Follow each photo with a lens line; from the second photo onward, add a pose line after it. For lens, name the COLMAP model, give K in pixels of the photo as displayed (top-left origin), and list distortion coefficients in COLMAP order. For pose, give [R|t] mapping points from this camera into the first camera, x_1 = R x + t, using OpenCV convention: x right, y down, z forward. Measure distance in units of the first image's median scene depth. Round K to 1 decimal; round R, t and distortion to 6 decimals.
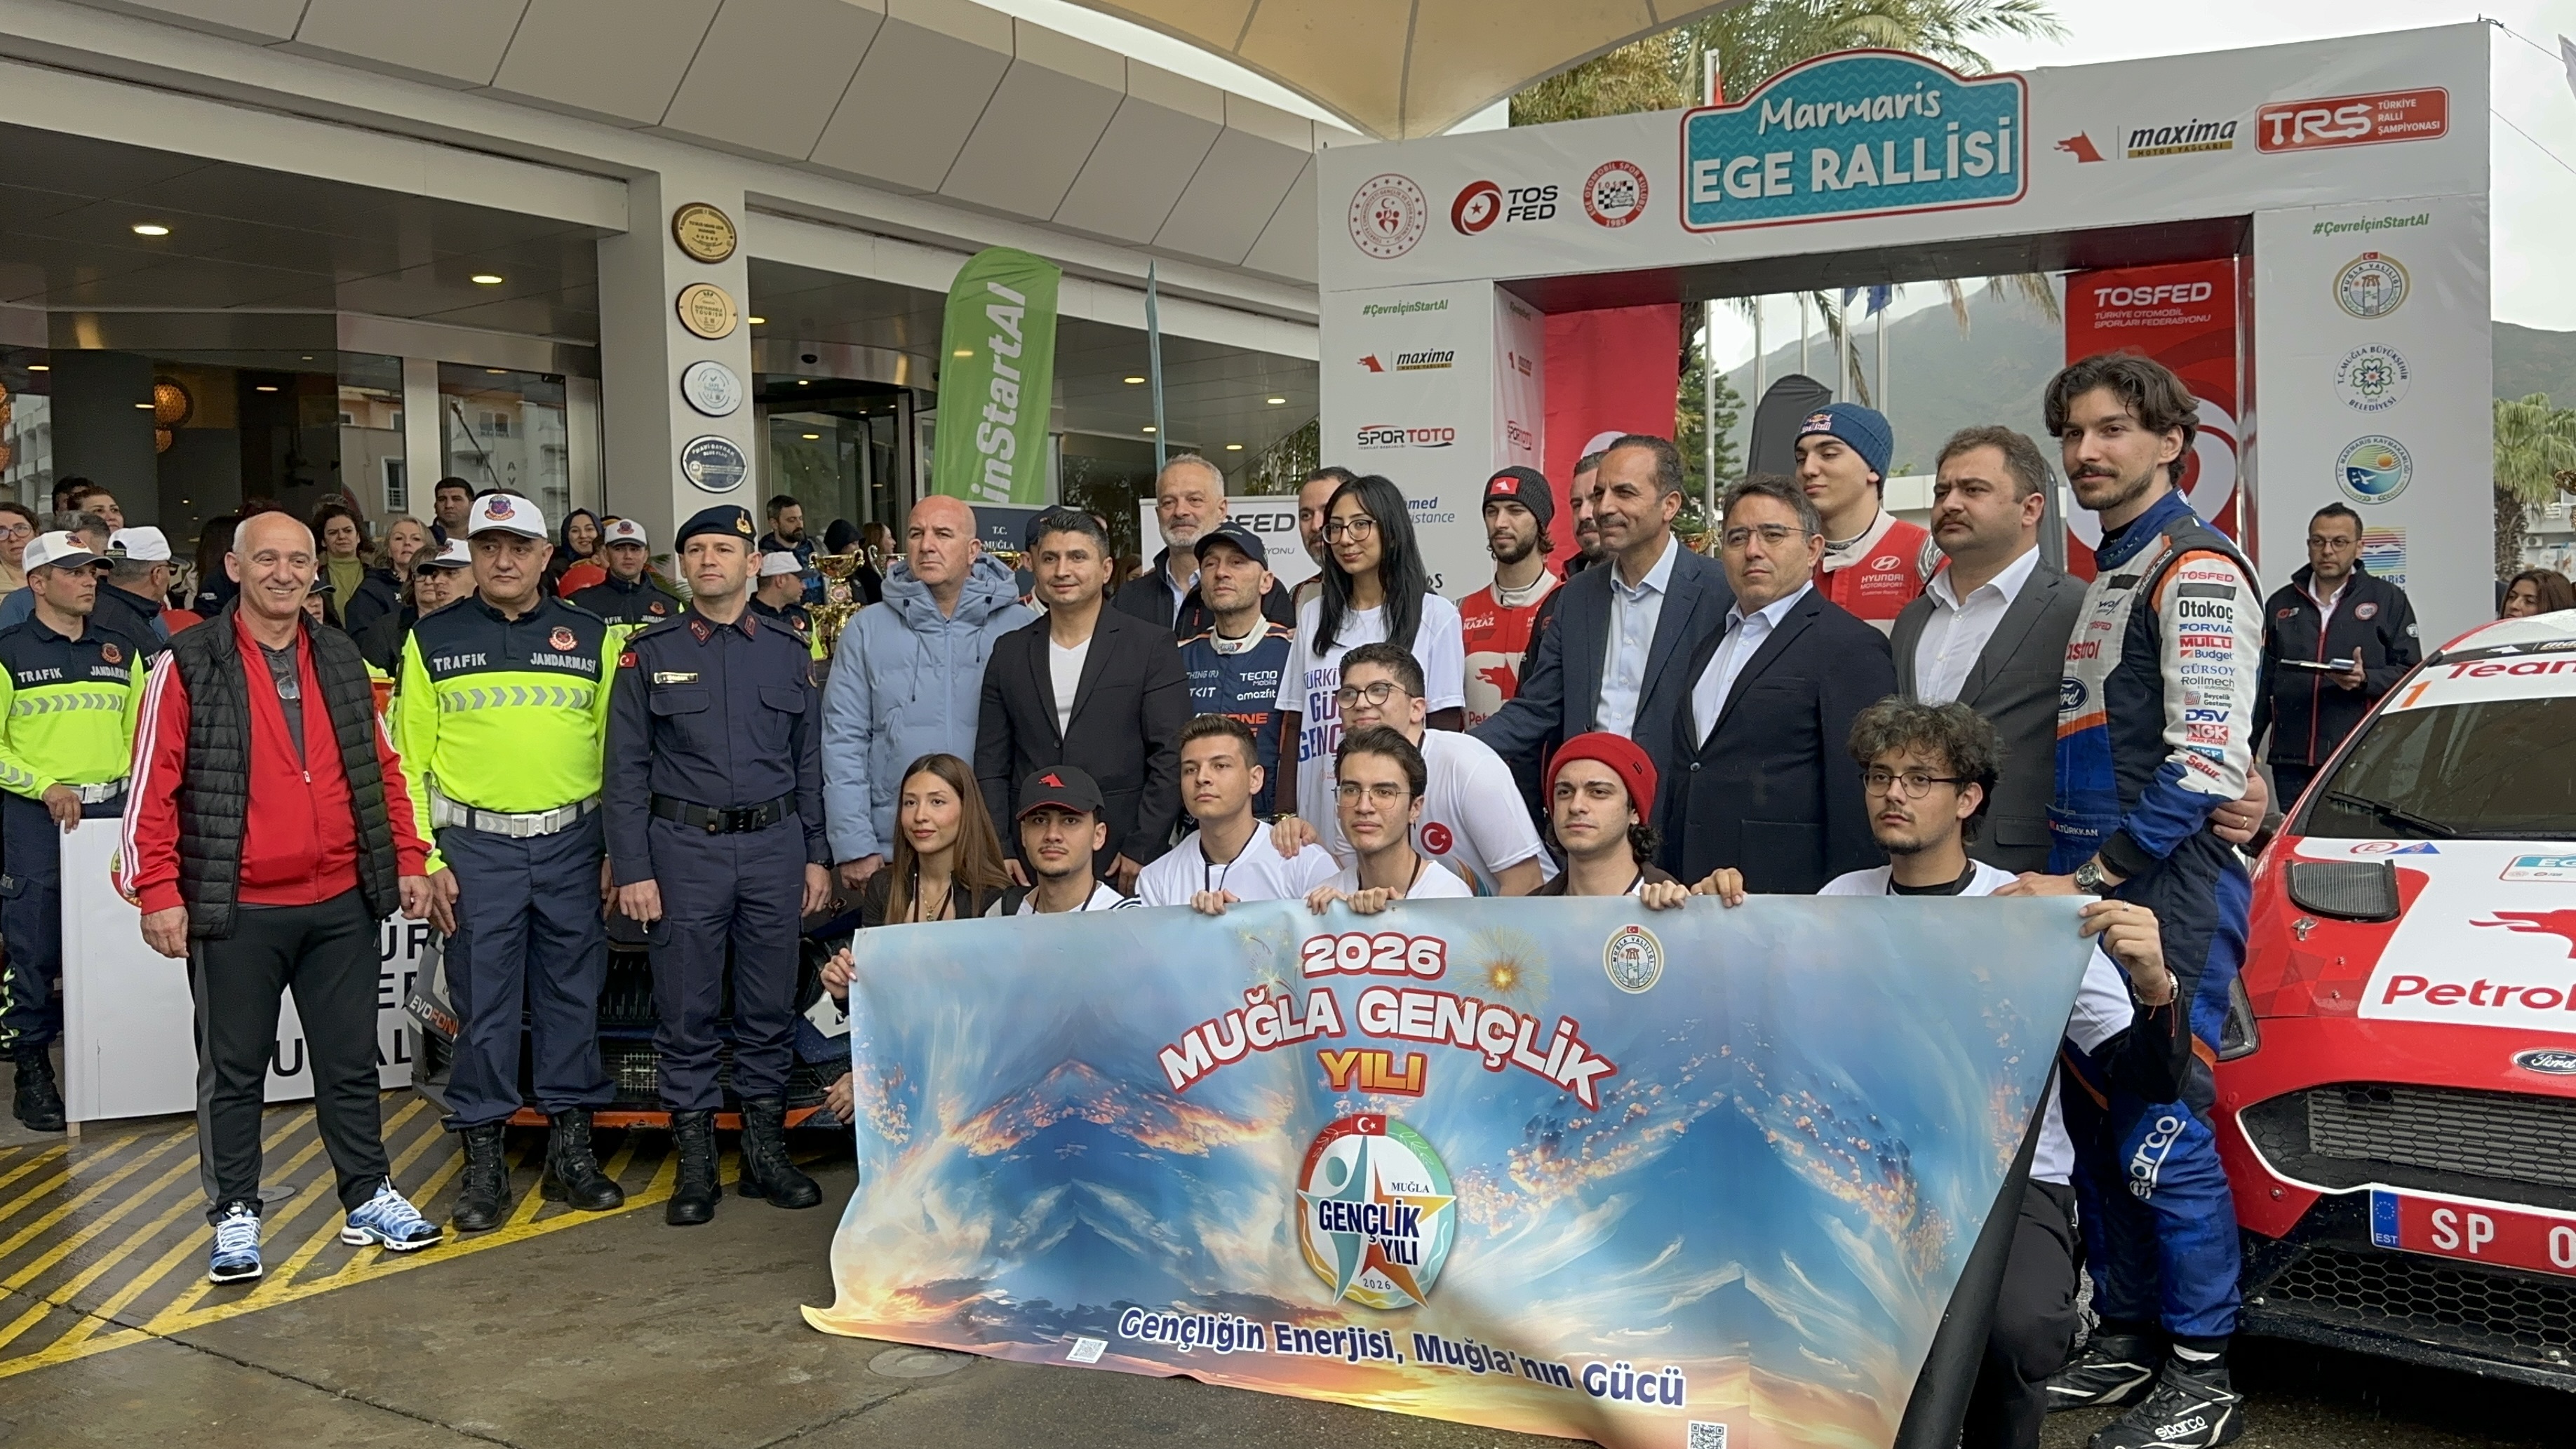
lens RADIAL K [[2031.5, 0, 1326.2], [0, 2031.5, 775.2], [0, 0, 1]] dist [0.114015, -0.085877]
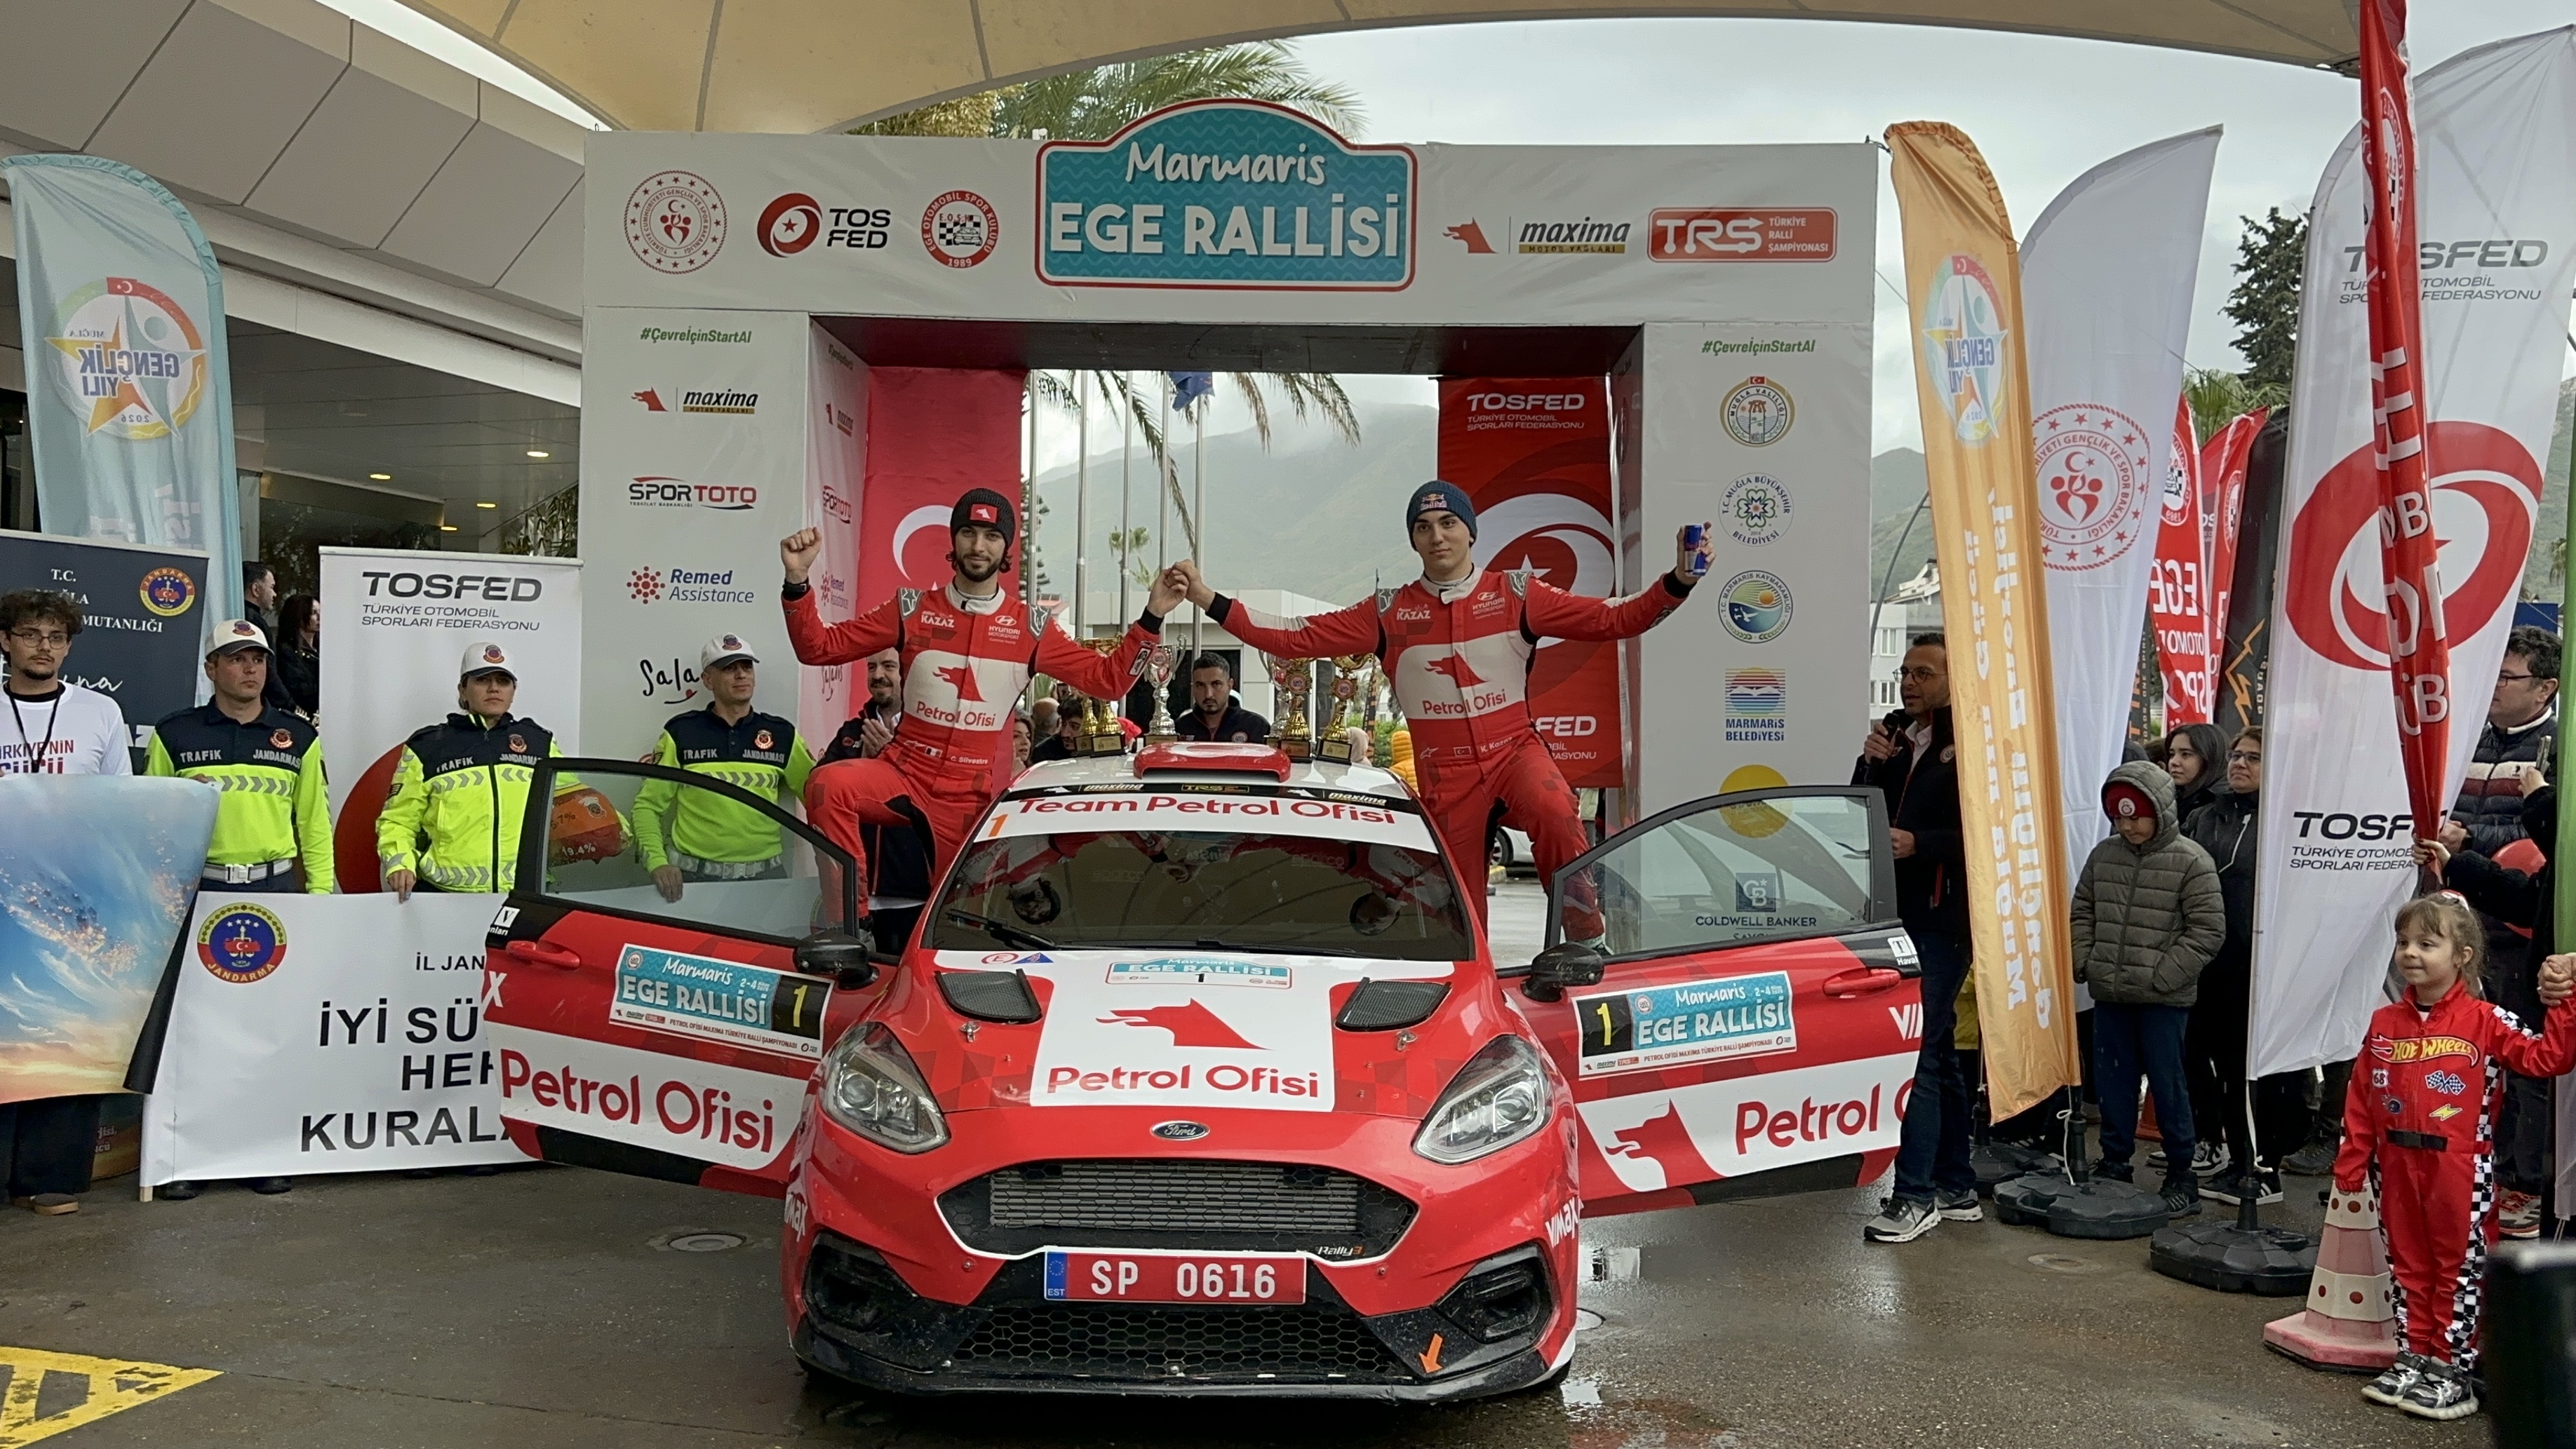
lens RADIAL K [[2031.5, 0, 1271.7], [0, 2031.5, 737.6], [0, 0, 1]] dist [0.114015, -0.085877]
pose [[0.951475, 0.038117, 0.305356, 0.013756], [-0.016434, 0.997177, -0.073266, -0.015010], [-0.307287, 0.064693, 0.949415, 0.176848]]
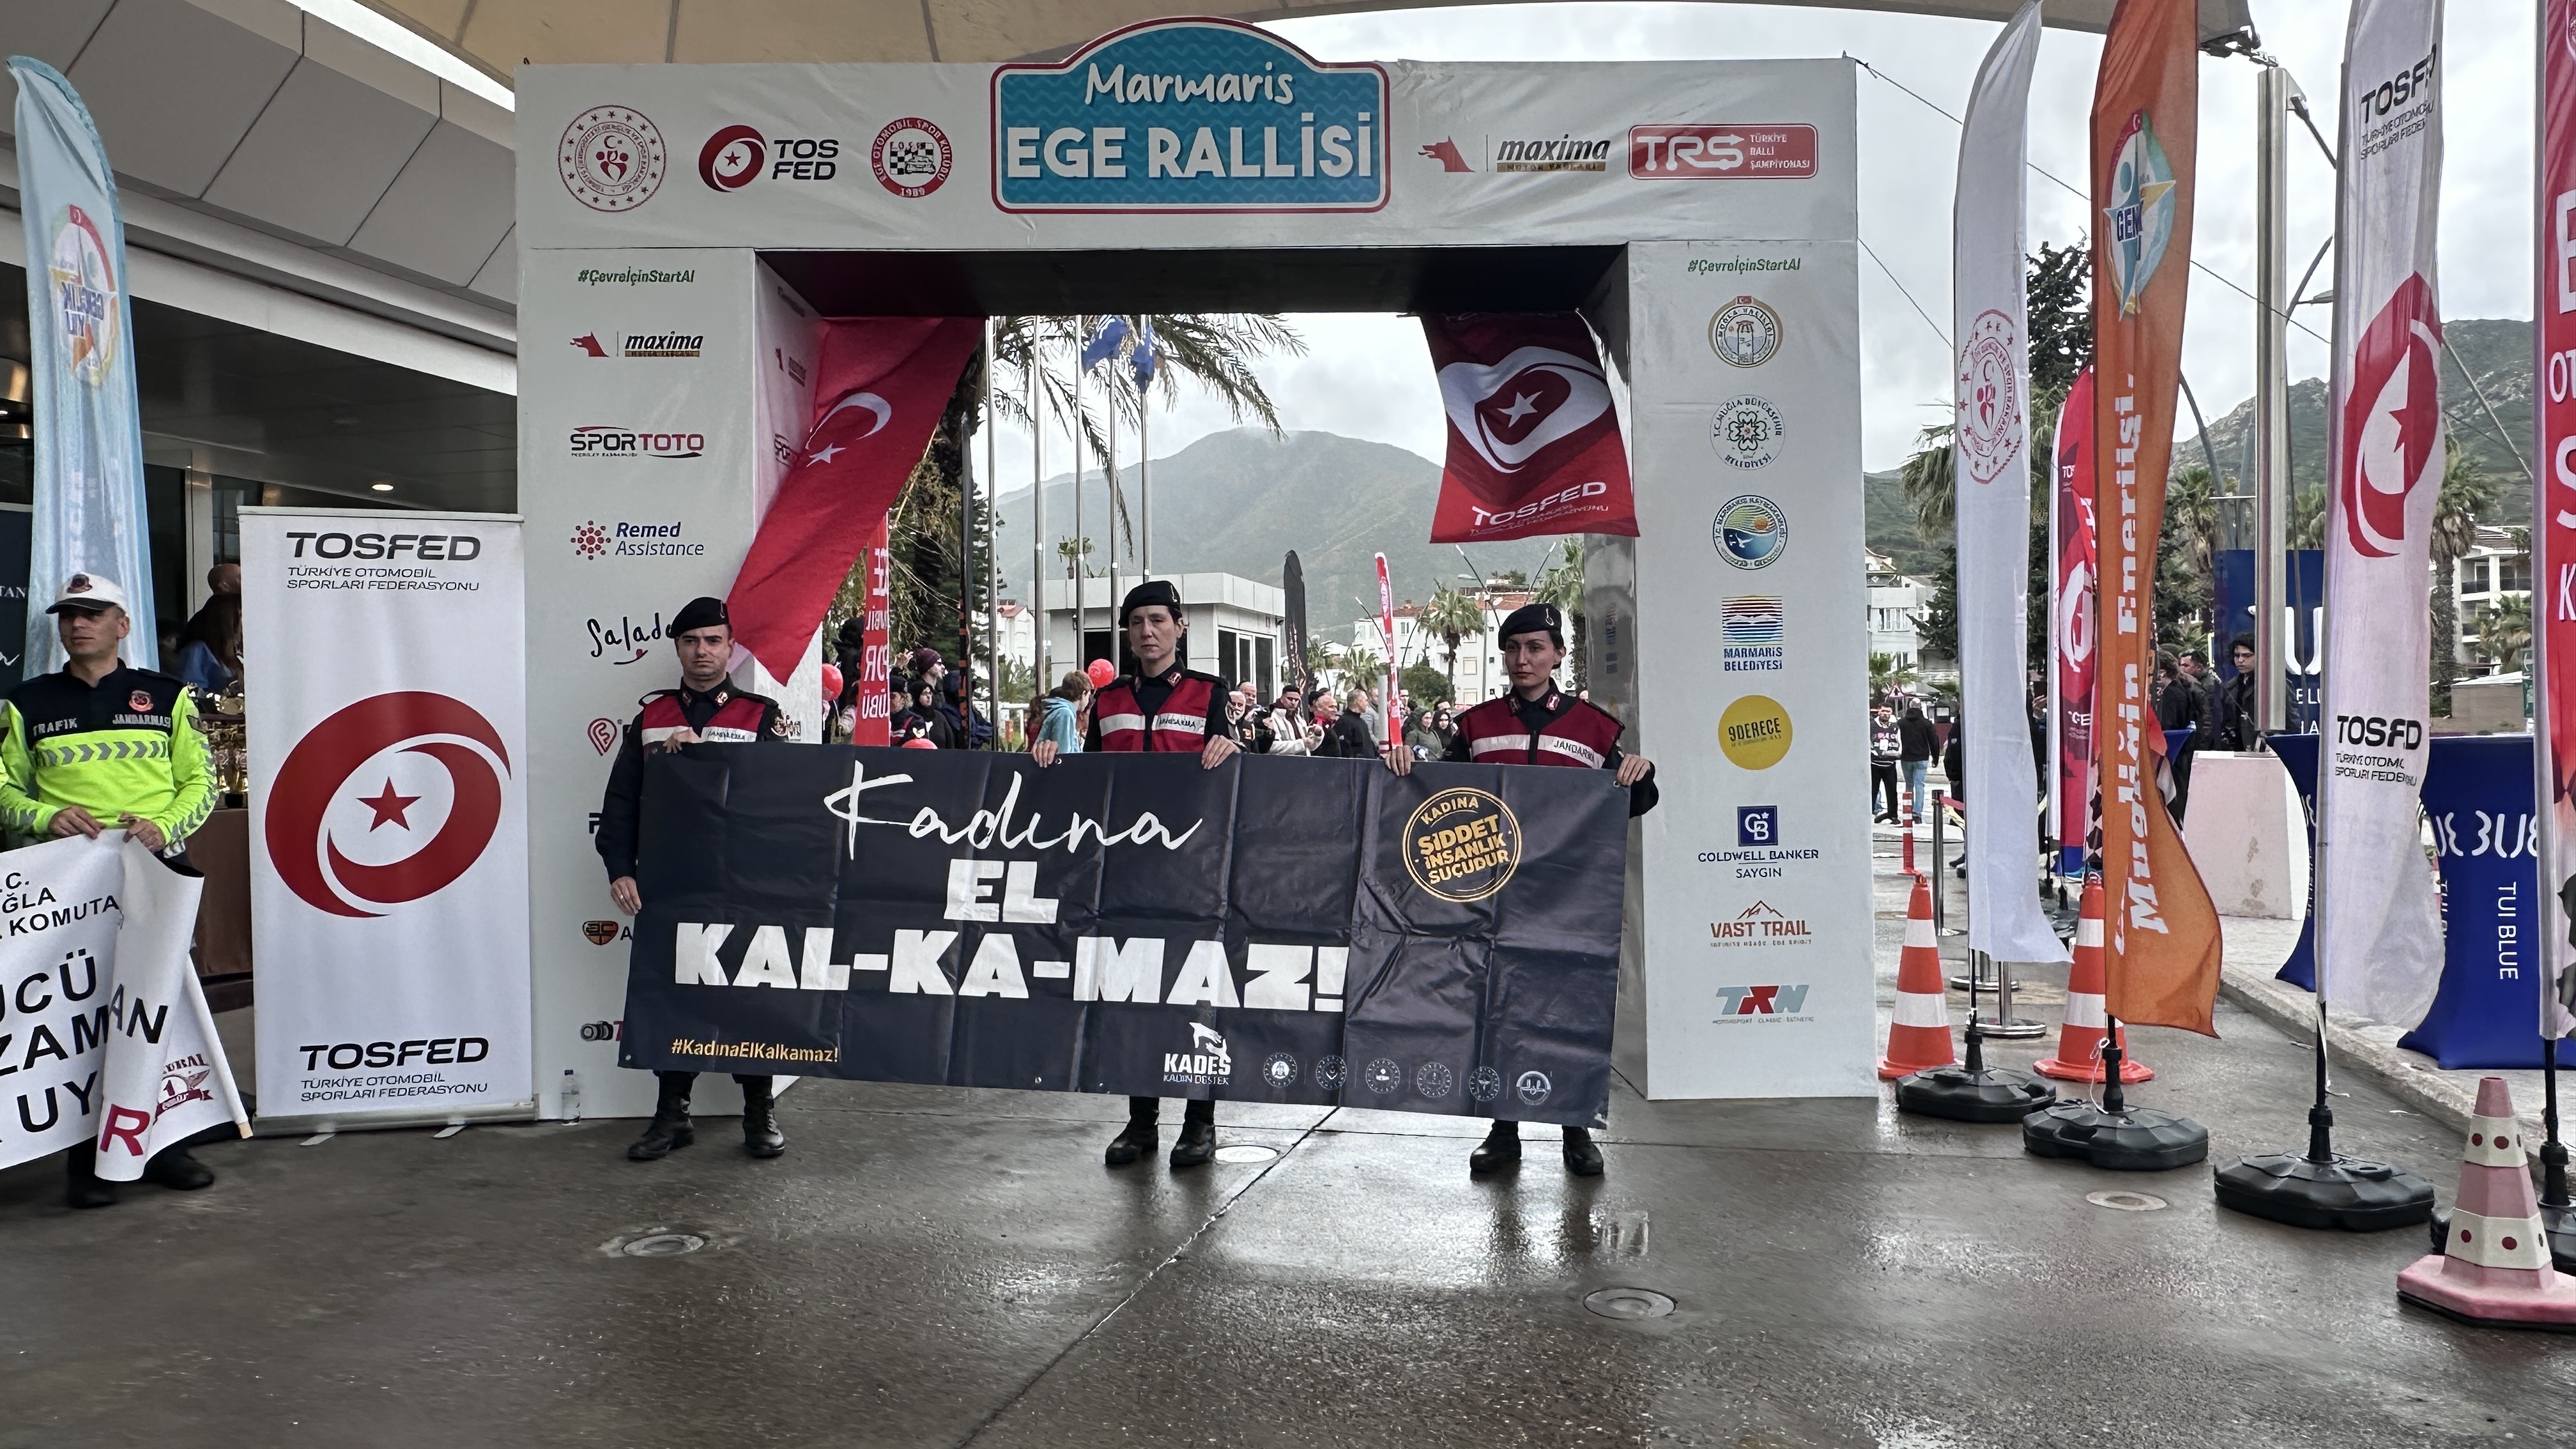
lens RADIAL K [[1788.5, 0, 1292.8], [0, 1788.5, 736.3], [0, 0, 1]] dist [-0.027790, 0.066435]
pose [[0.936447, 0.006319, 0.350751, 0.037739], [0.016436, 0.997950, -0.061858, -0.011316], [-0.350423, 0.063692, 0.934423, 0.315193]]
